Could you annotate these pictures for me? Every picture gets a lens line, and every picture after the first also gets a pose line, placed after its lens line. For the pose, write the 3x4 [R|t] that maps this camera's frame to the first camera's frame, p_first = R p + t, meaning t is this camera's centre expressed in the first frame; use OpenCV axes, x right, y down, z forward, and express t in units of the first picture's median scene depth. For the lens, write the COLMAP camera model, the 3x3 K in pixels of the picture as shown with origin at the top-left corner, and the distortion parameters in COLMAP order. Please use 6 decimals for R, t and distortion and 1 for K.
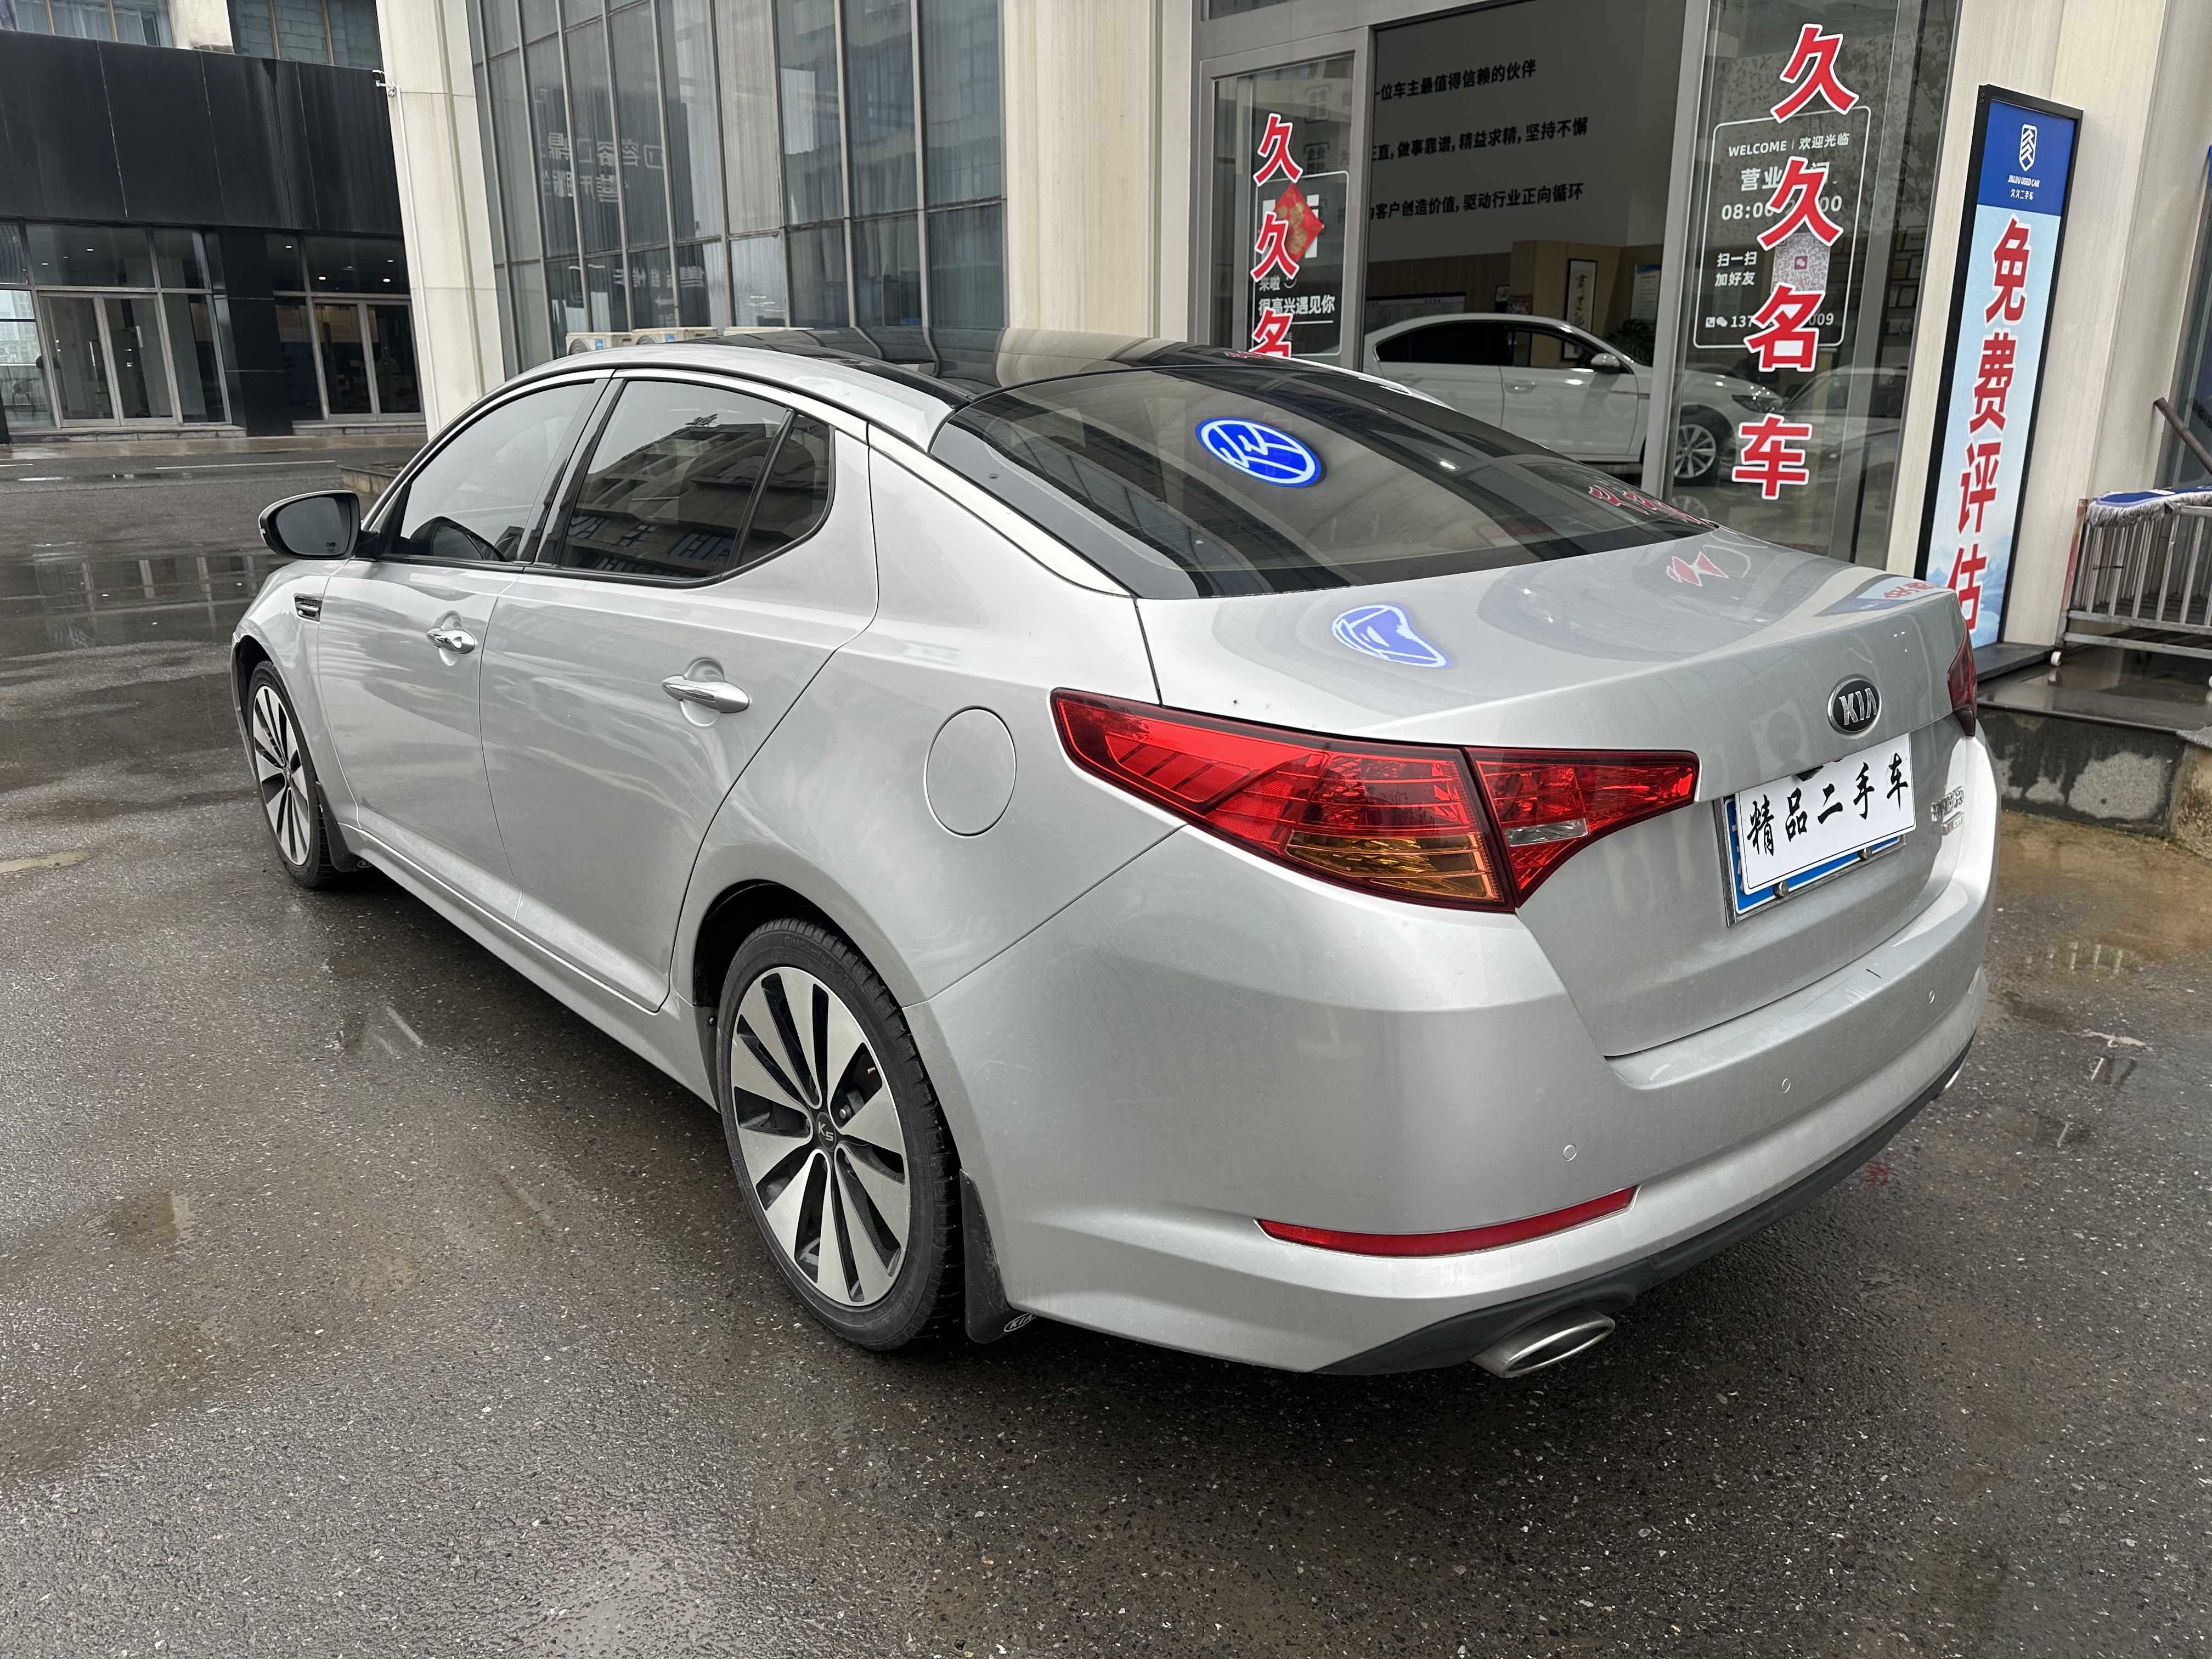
lens RADIAL K [[1559.9, 0, 1098.8], [0, 1559.9, 844.9], [0, 0, 1]] dist [0.002774, -0.015869]
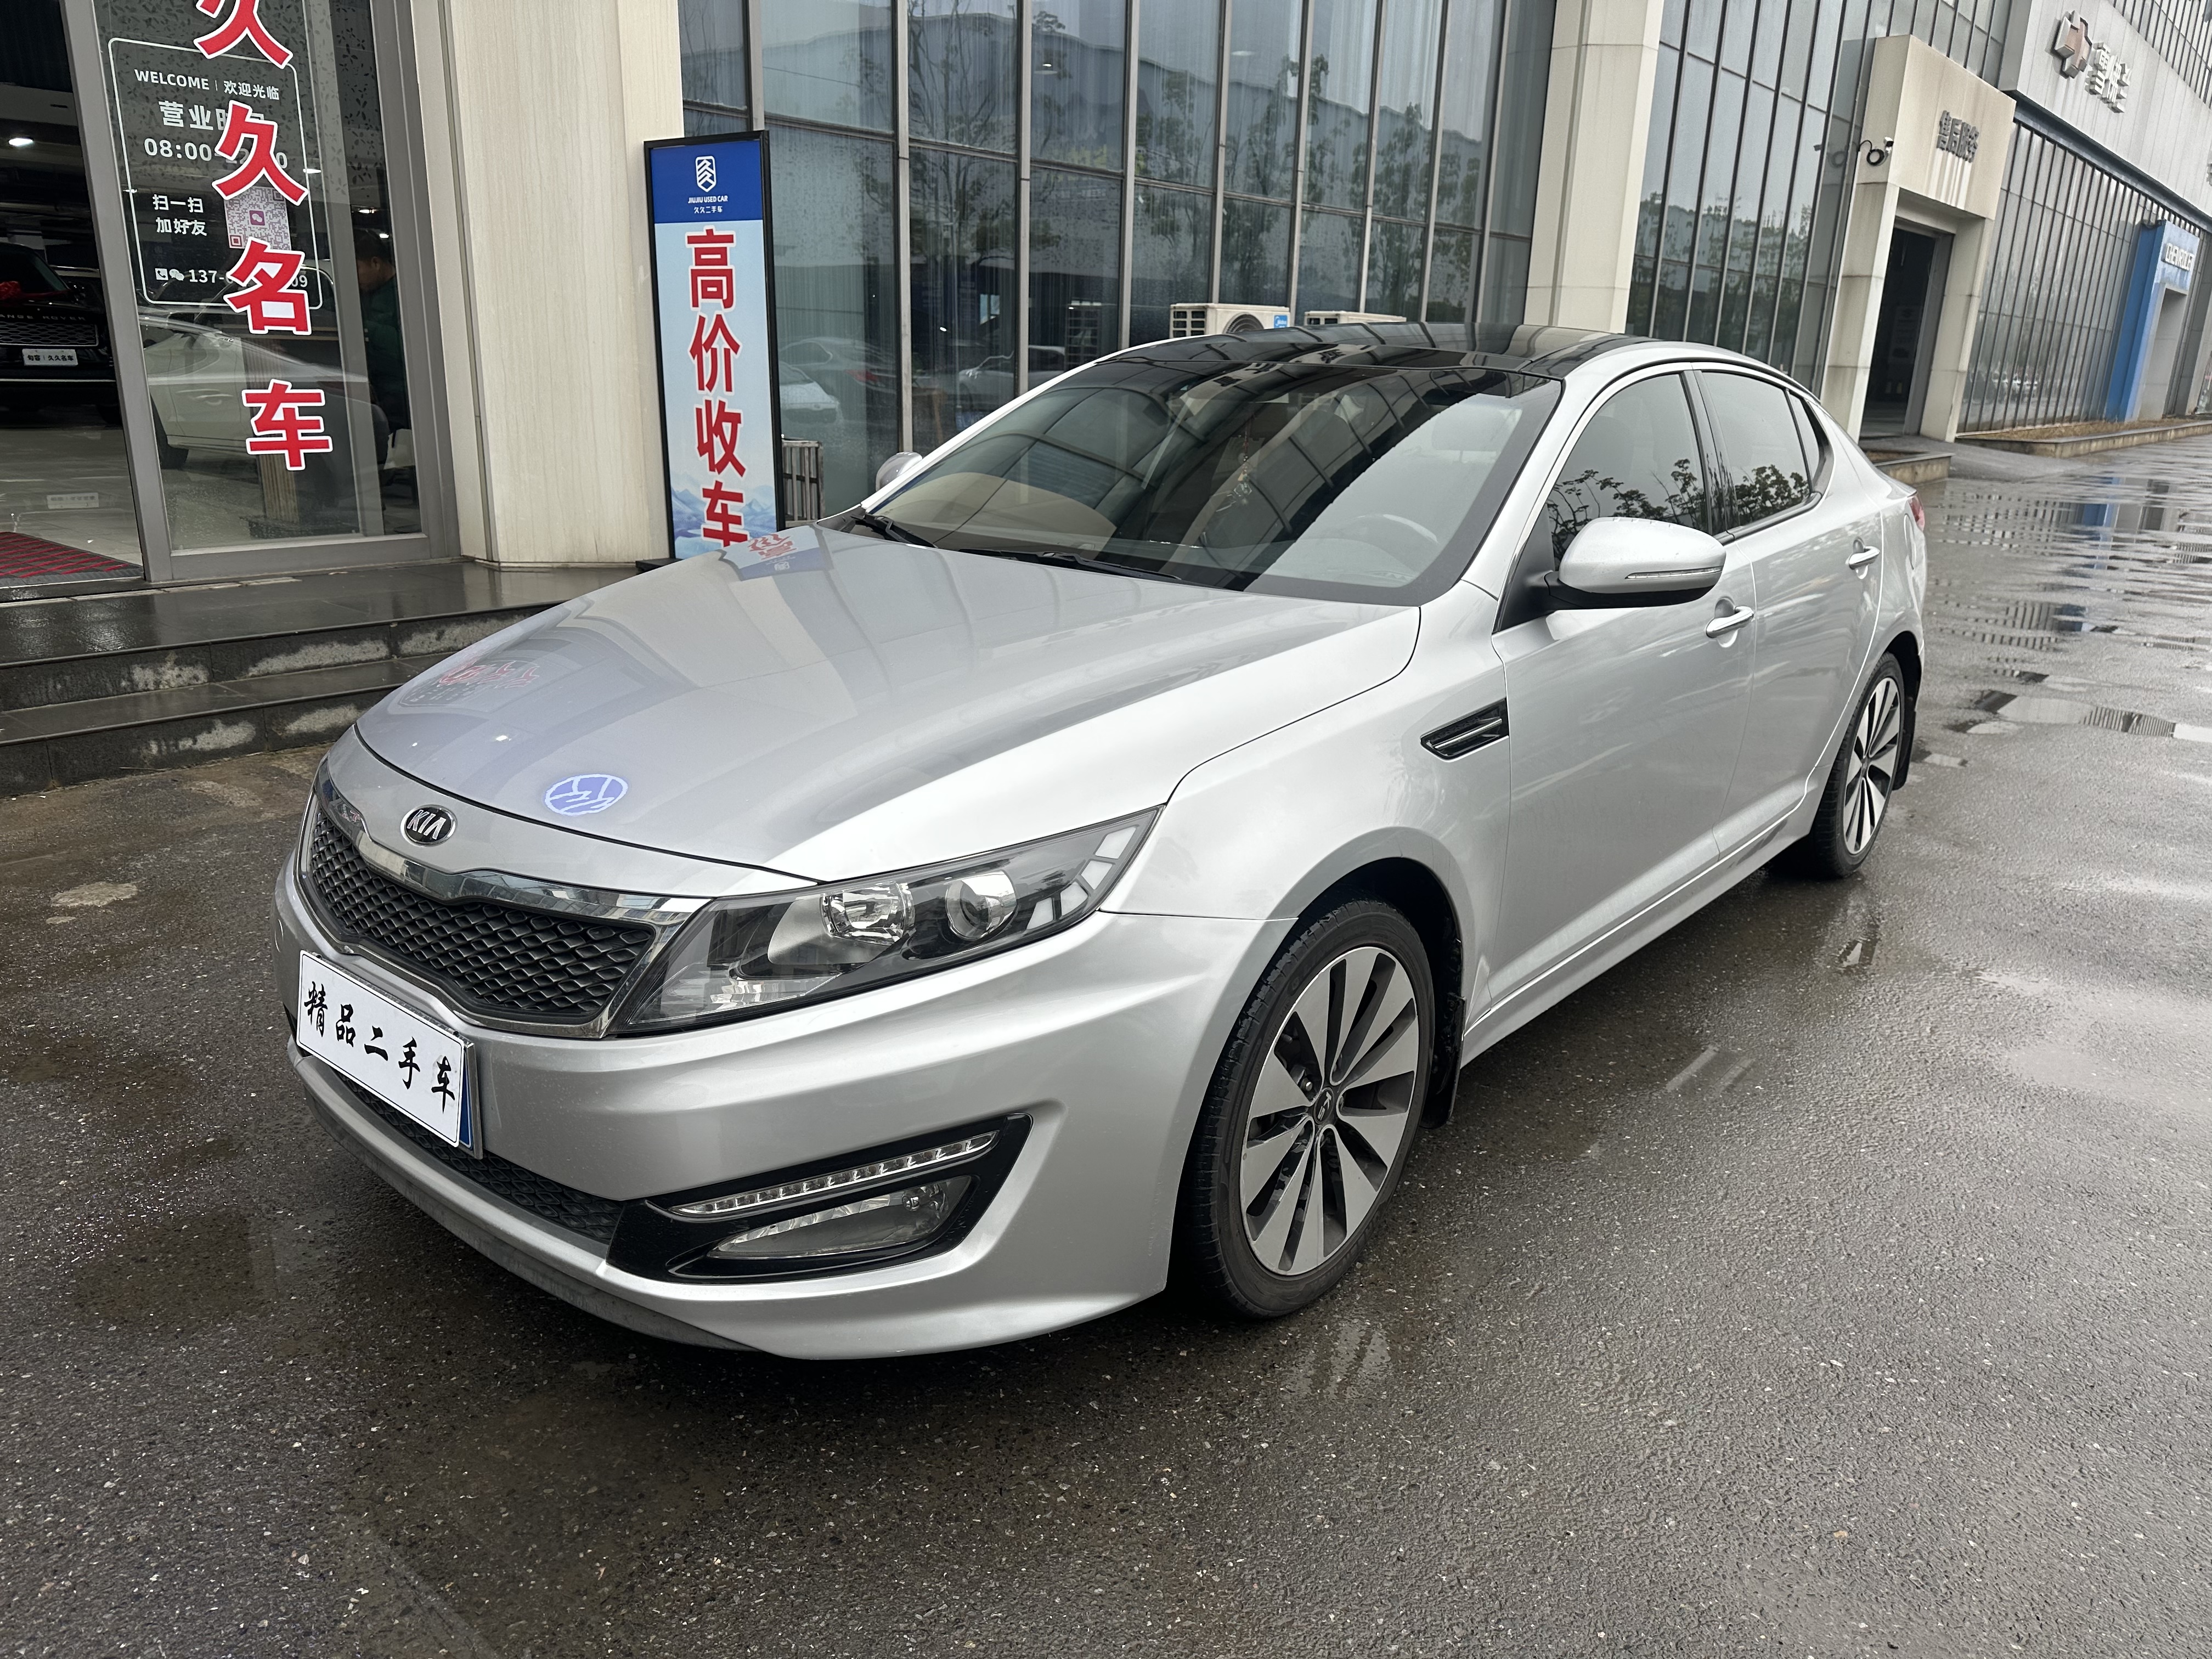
lens RADIAL K [[1559.9, 0, 1107.6], [0, 1559.9, 829.5], [0, 0, 1]] dist [0.002774, -0.015869]
pose [[-0.149214, -0.283773, 0.947211, -0.606914], [0.258445, 0.913443, 0.314370, -0.195819], [-0.954433, 0.291710, -0.062959, 0.664857]]
